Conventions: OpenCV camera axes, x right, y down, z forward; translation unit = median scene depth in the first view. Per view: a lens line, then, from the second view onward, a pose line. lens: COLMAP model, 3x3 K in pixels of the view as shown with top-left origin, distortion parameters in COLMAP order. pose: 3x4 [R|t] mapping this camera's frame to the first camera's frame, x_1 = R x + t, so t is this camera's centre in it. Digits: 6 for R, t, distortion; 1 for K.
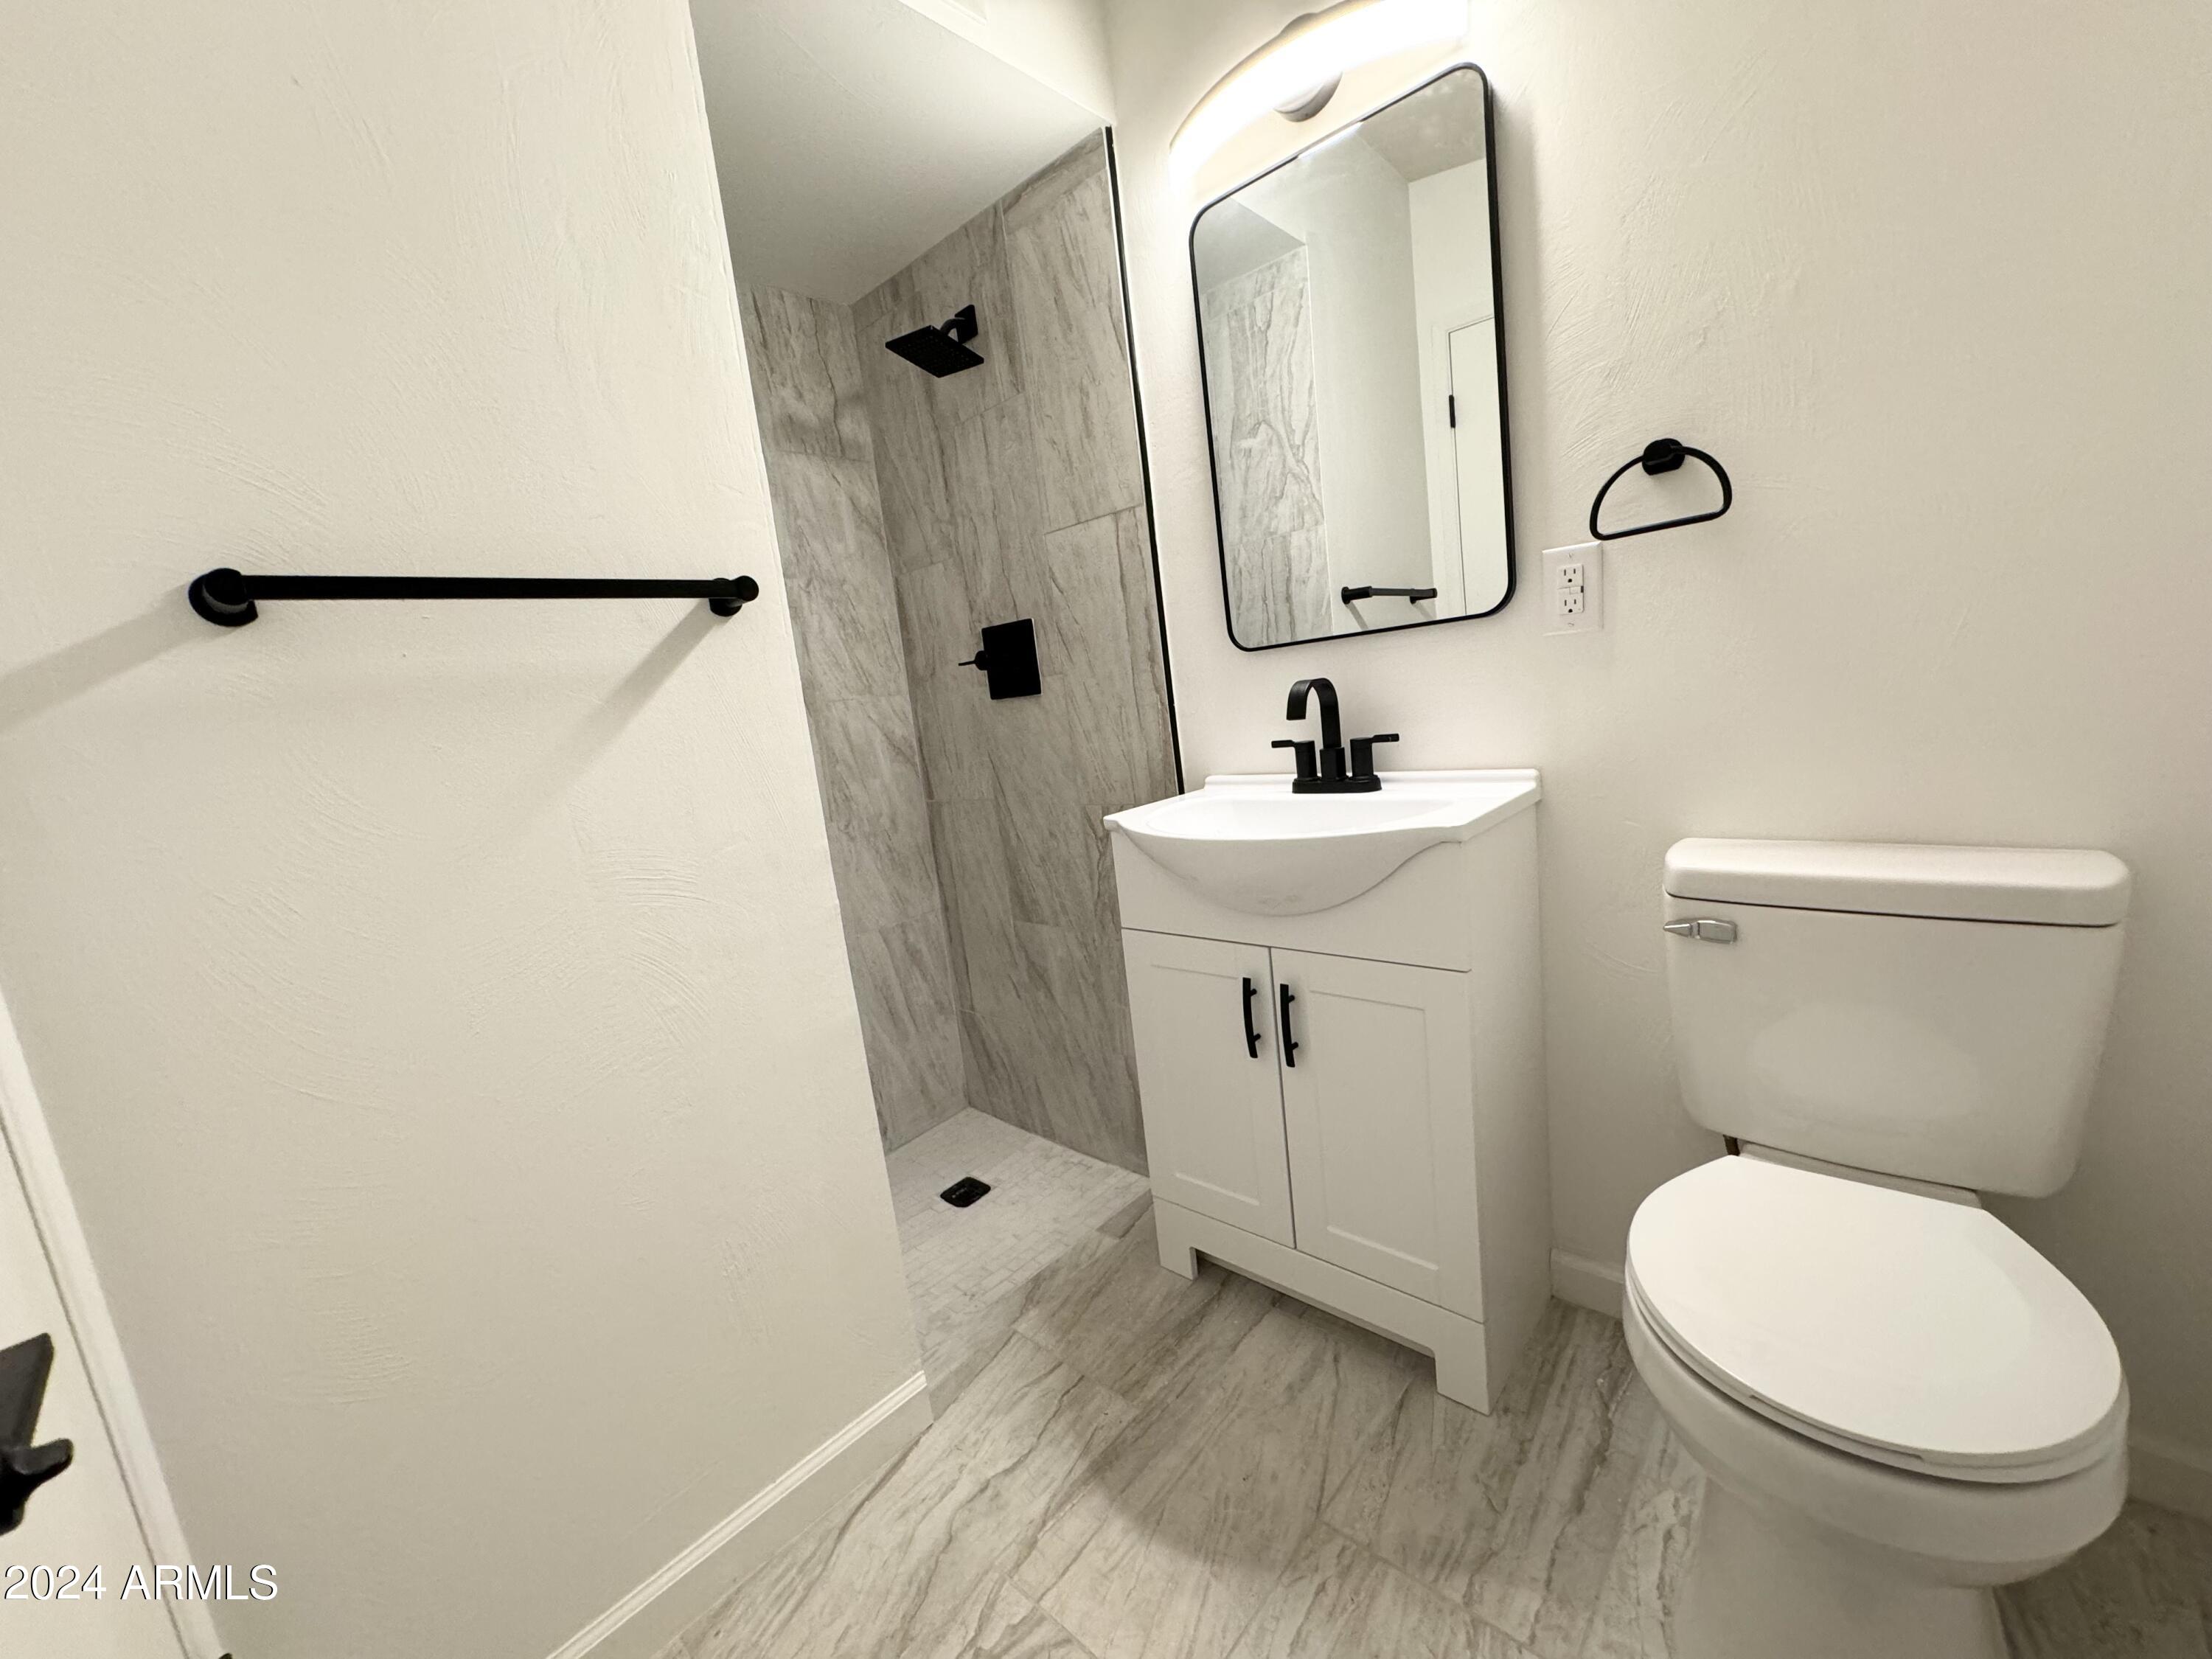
lens RADIAL K [[882.4, 0, 1104.2], [0, 882.4, 827.7], [0, 0, 1]] dist [0.001039, -0.000137]
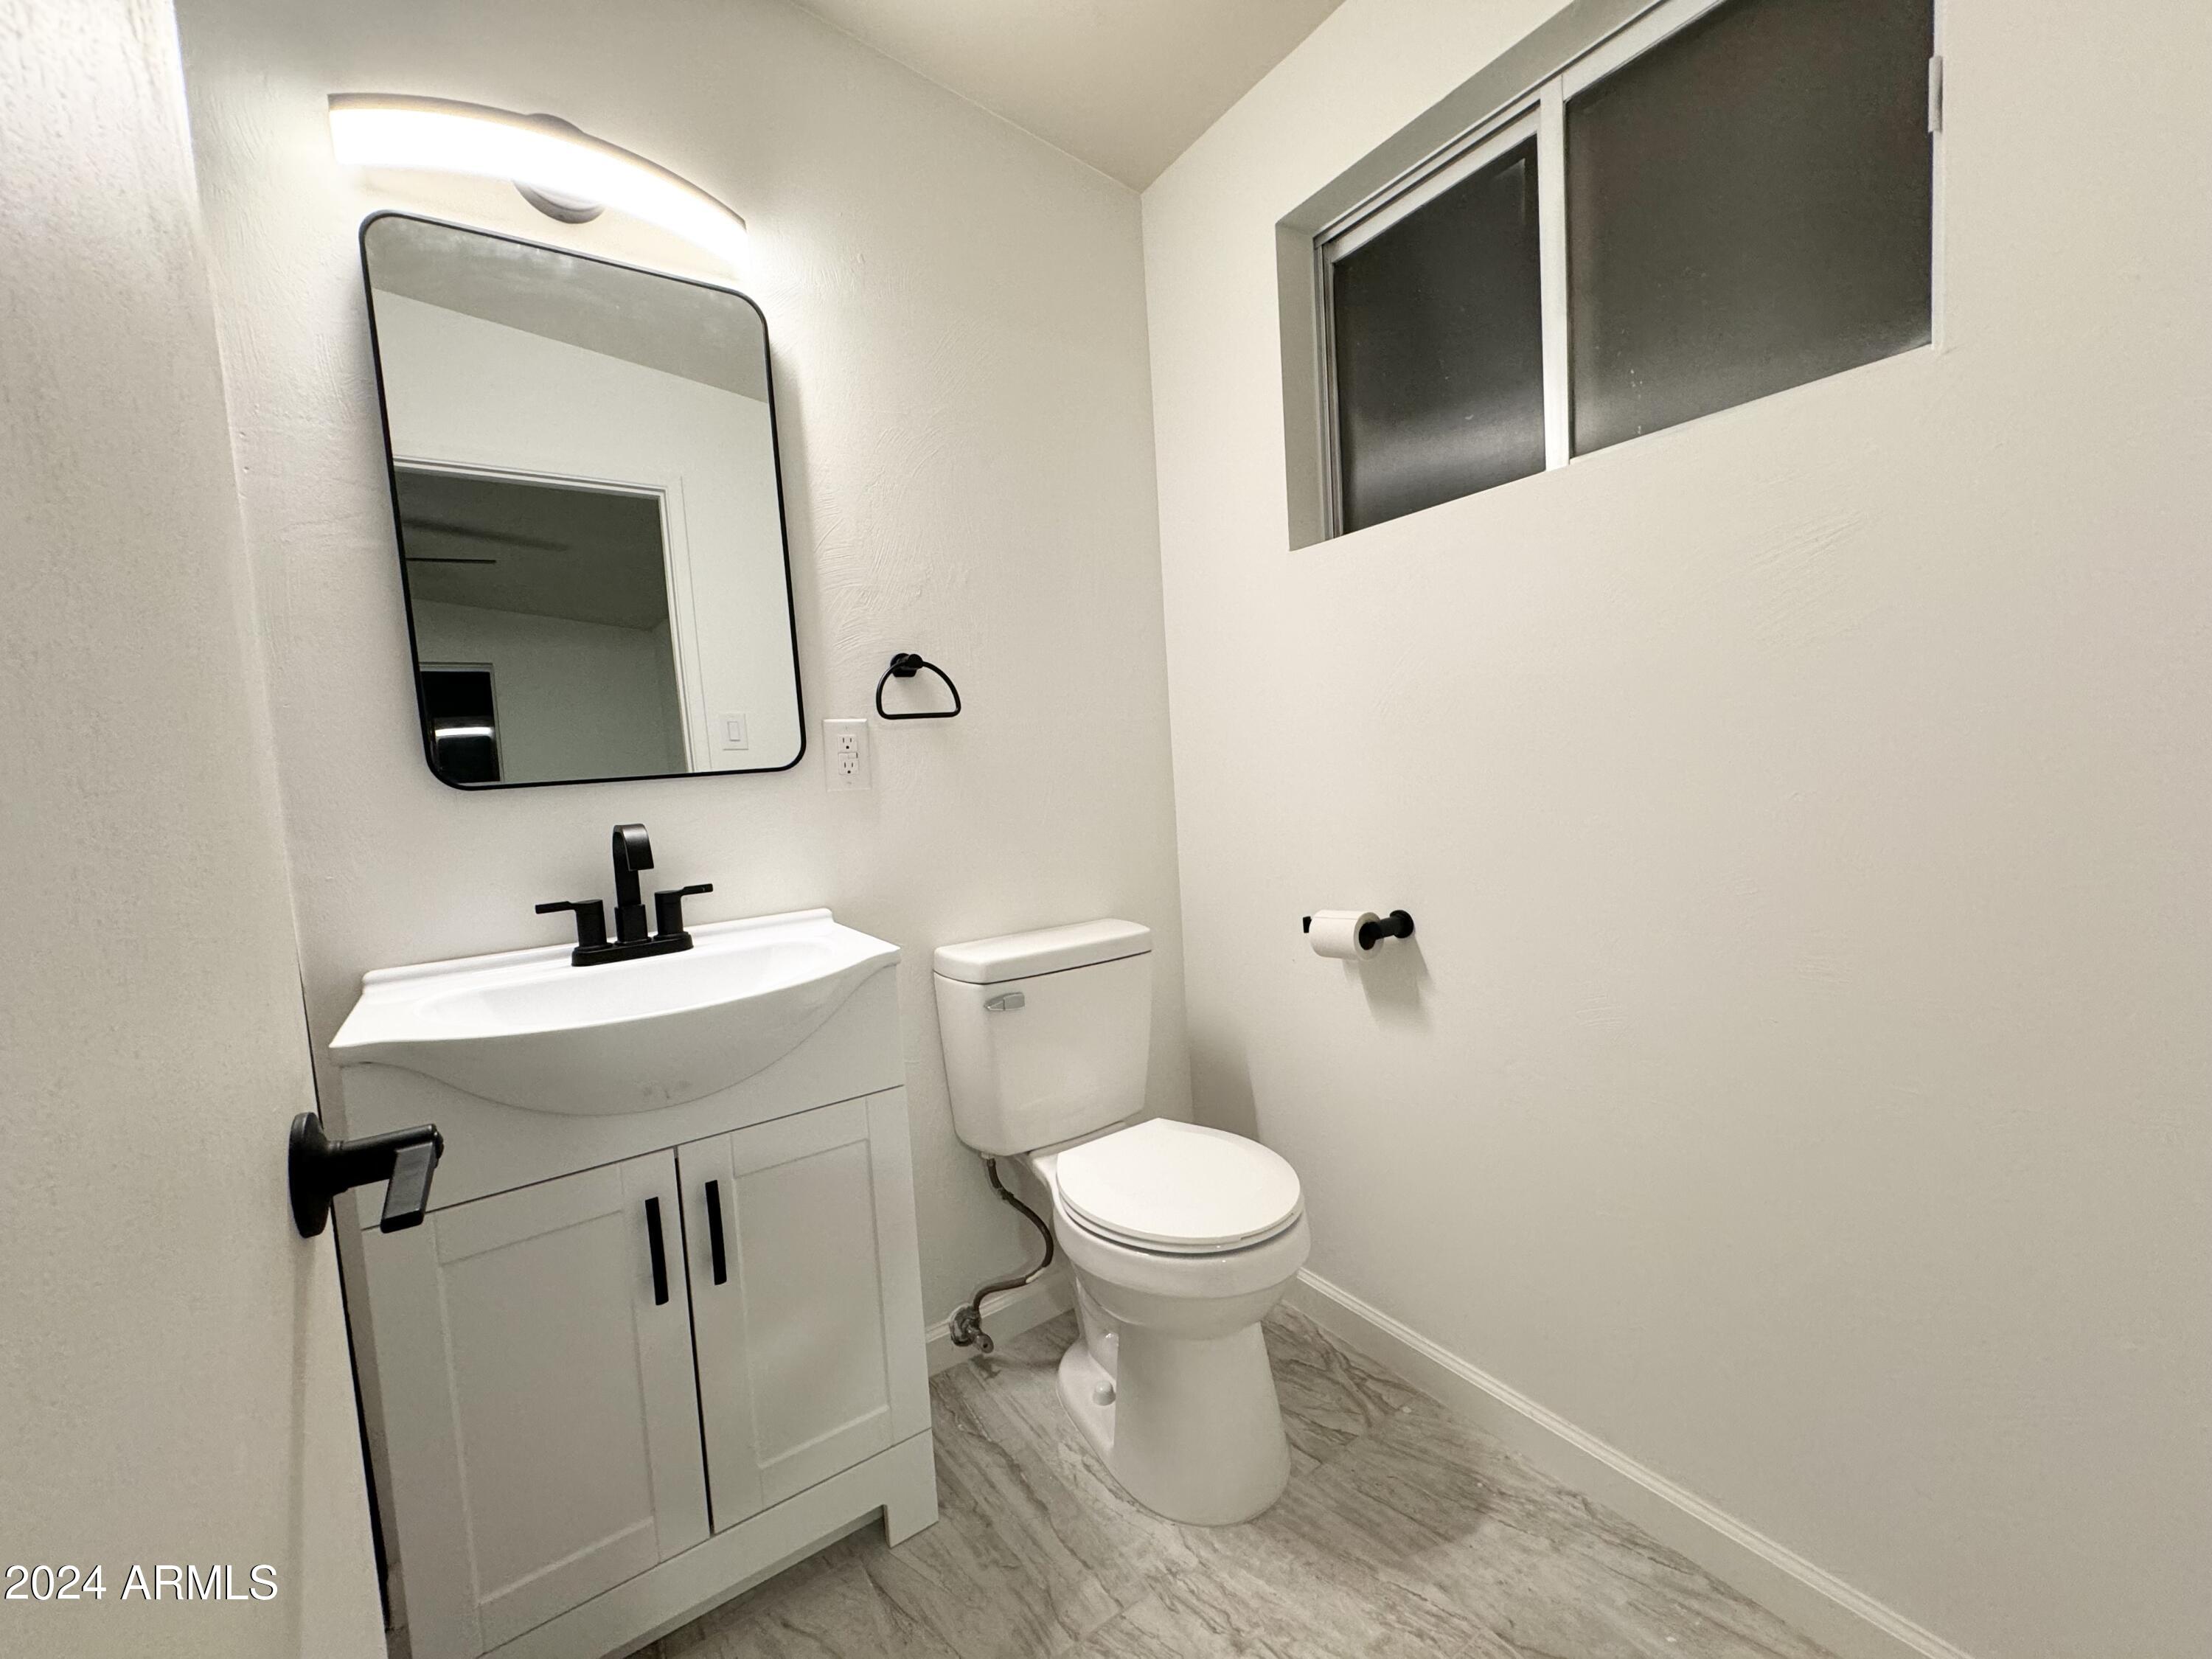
lens RADIAL K [[878.6, 0, 1107.5], [0, 878.6, 826.5], [0, 0, 1]] dist [0.001478, 0.000428]
pose [[0.236220, 0.030740, 0.971213, -0.558836], [0.184305, 0.979939, -0.075843, -0.019318], [-0.954061, 0.196915, 0.225816, 0.424714]]
